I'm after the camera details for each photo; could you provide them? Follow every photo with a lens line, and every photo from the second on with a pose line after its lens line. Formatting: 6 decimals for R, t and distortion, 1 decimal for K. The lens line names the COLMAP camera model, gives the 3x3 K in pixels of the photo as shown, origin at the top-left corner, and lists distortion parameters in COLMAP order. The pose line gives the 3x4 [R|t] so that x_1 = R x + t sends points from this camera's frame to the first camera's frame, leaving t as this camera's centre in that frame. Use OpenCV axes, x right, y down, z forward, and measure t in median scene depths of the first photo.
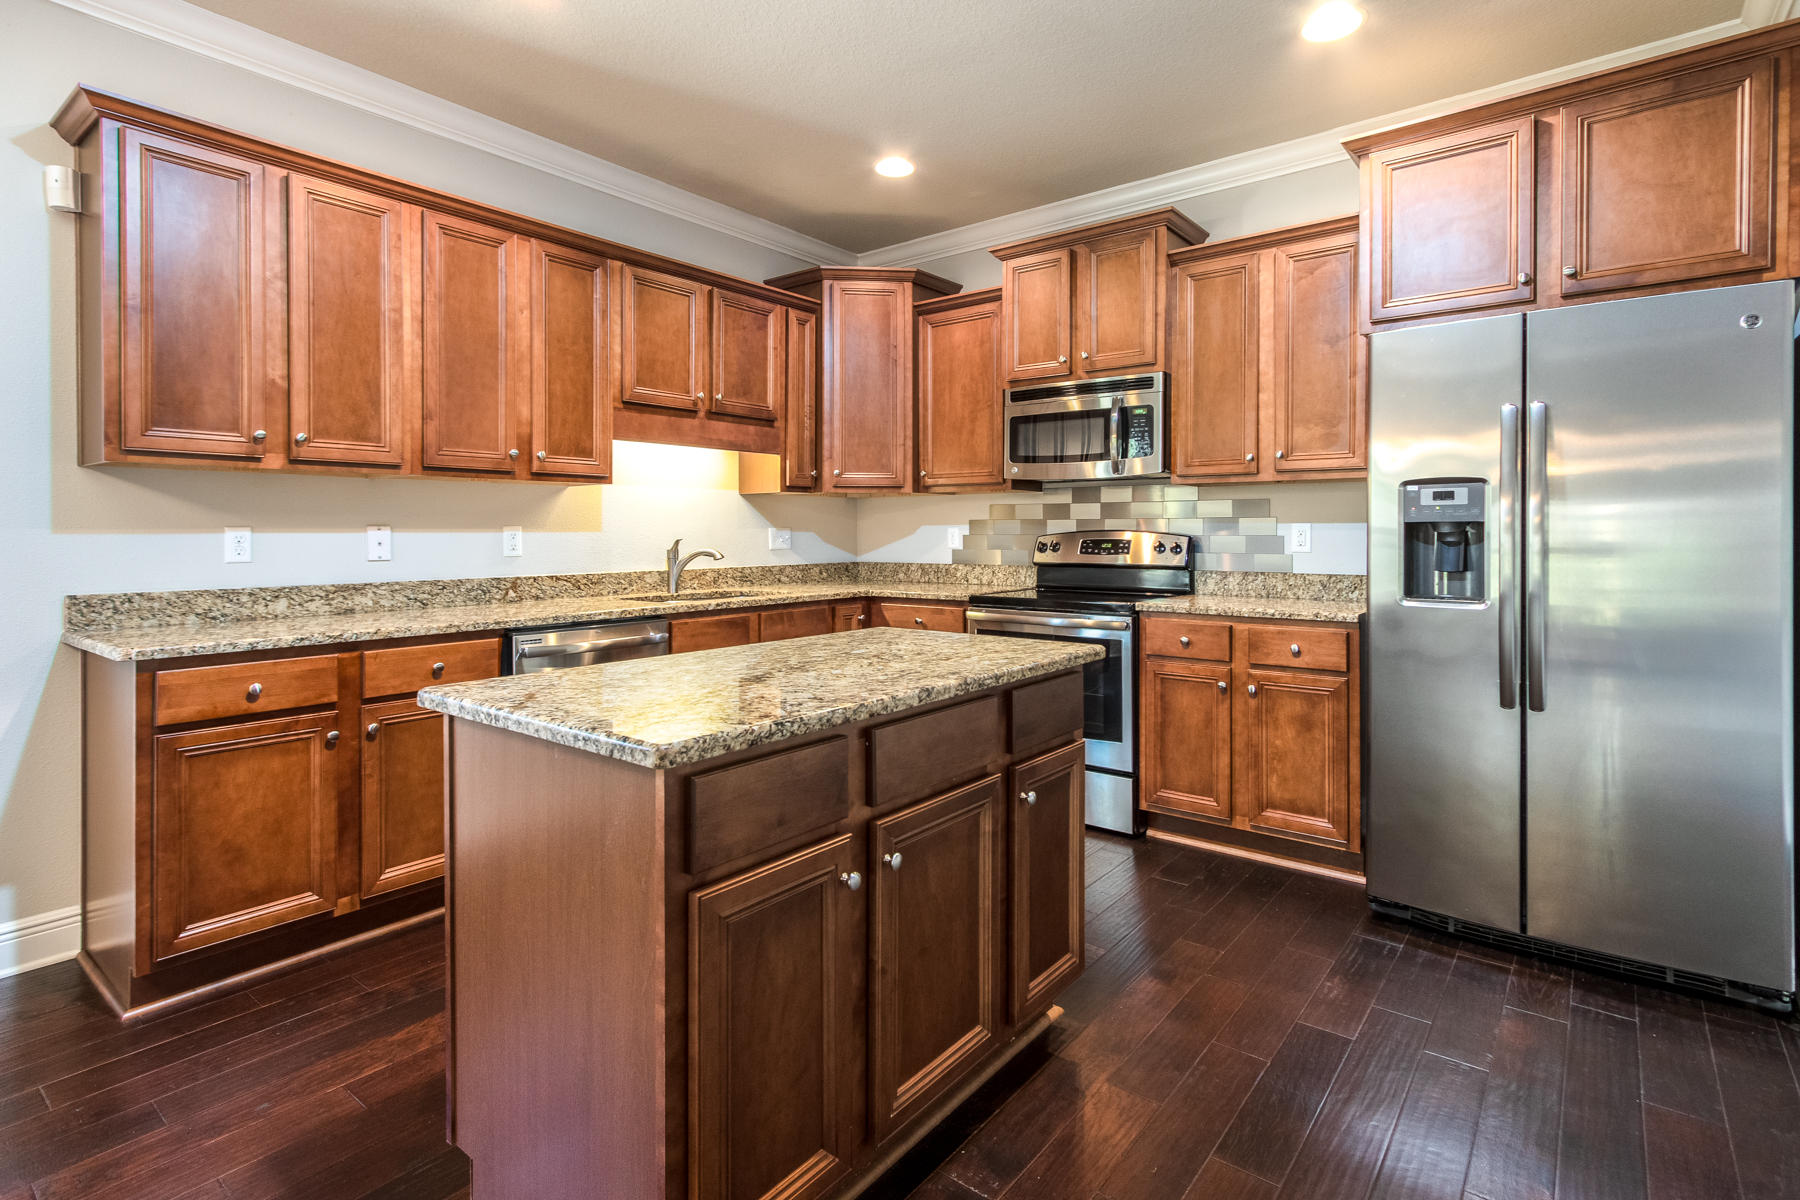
lens RADIAL K [[873.2, 0, 903.3], [0, 873.2, 537.6], [0, 0, 1]] dist [0.001459, 0.000650]
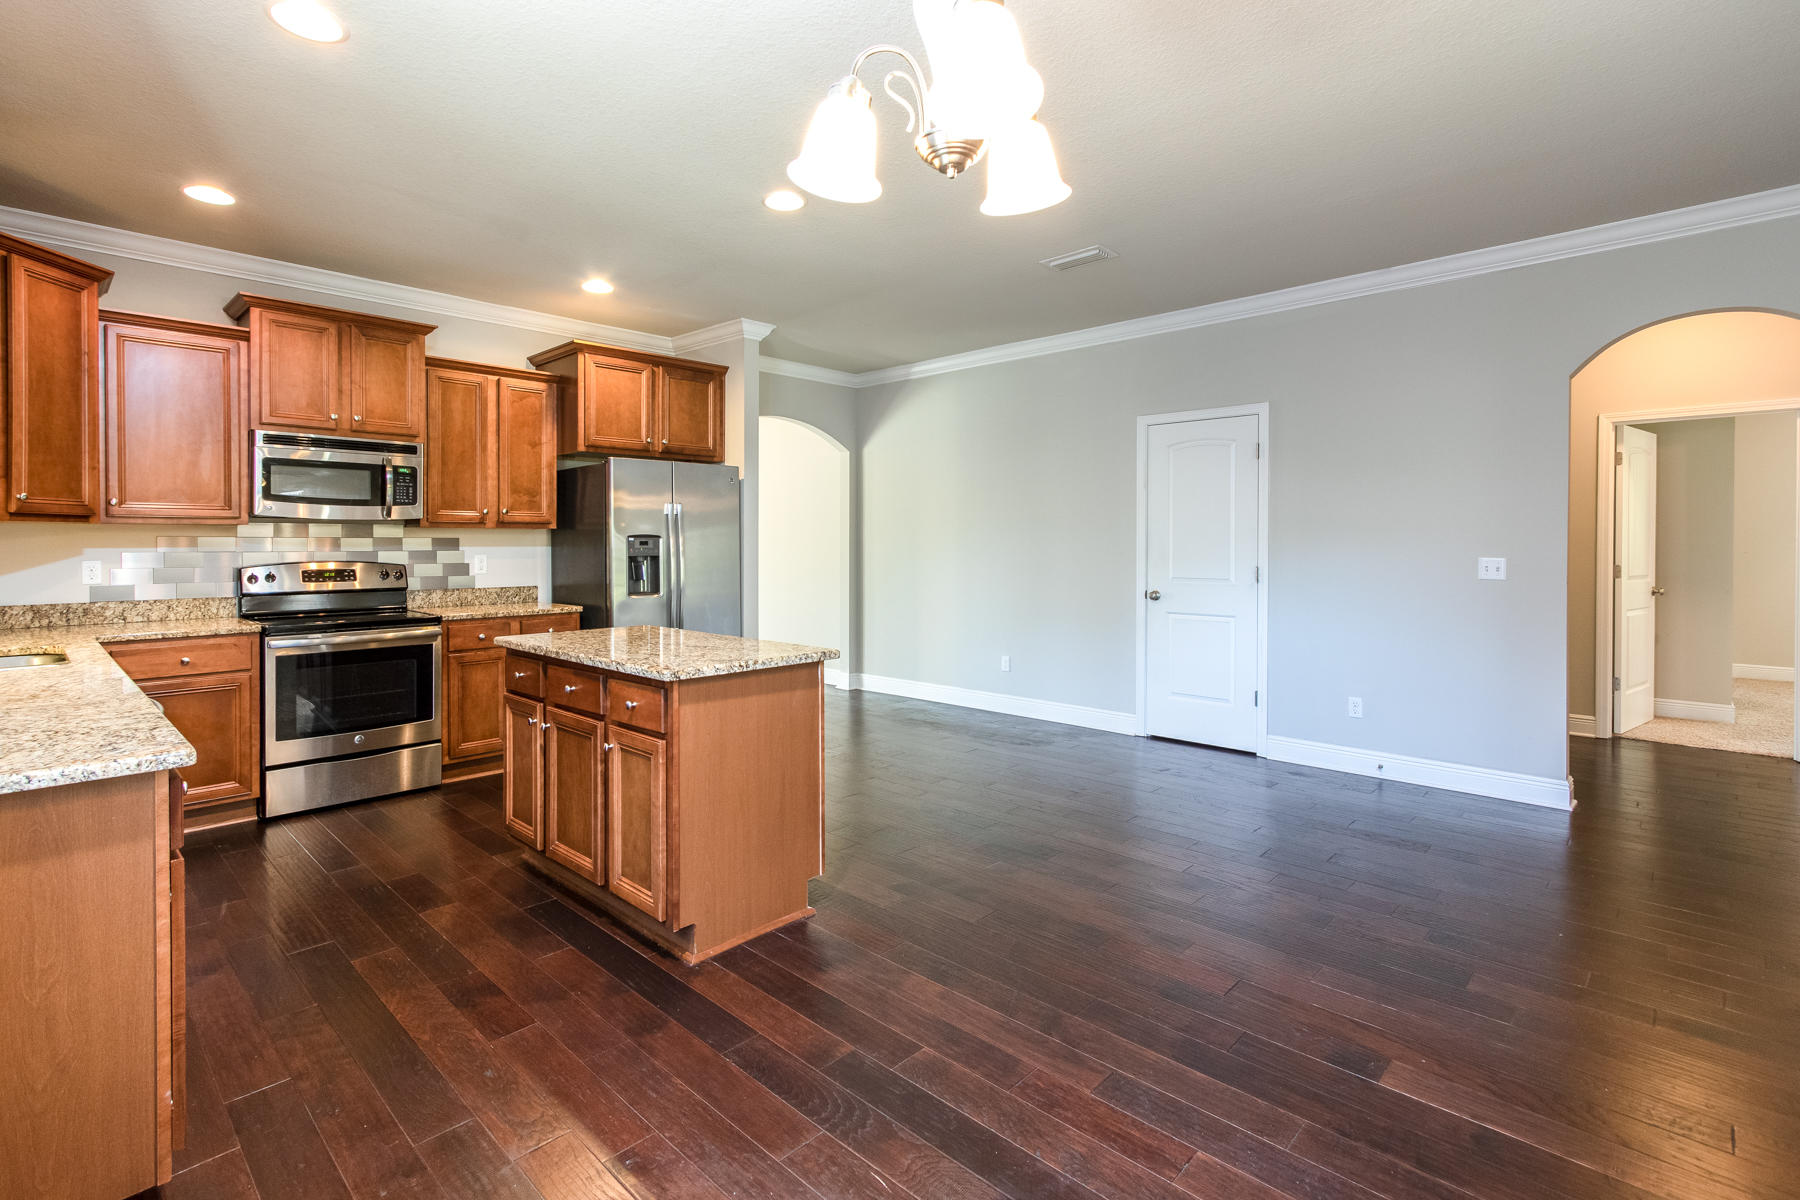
lens RADIAL K [[844.5, 0, 897.4], [0, 844.5, 568.1], [0, 0, 1]] dist [0.000422, 0.000089]
pose [[0.092004, -0.030596, 0.995288, -0.933349], [0.005956, 0.999527, 0.030176, -0.032839], [-0.995741, 0.003152, 0.092142, 0.153606]]
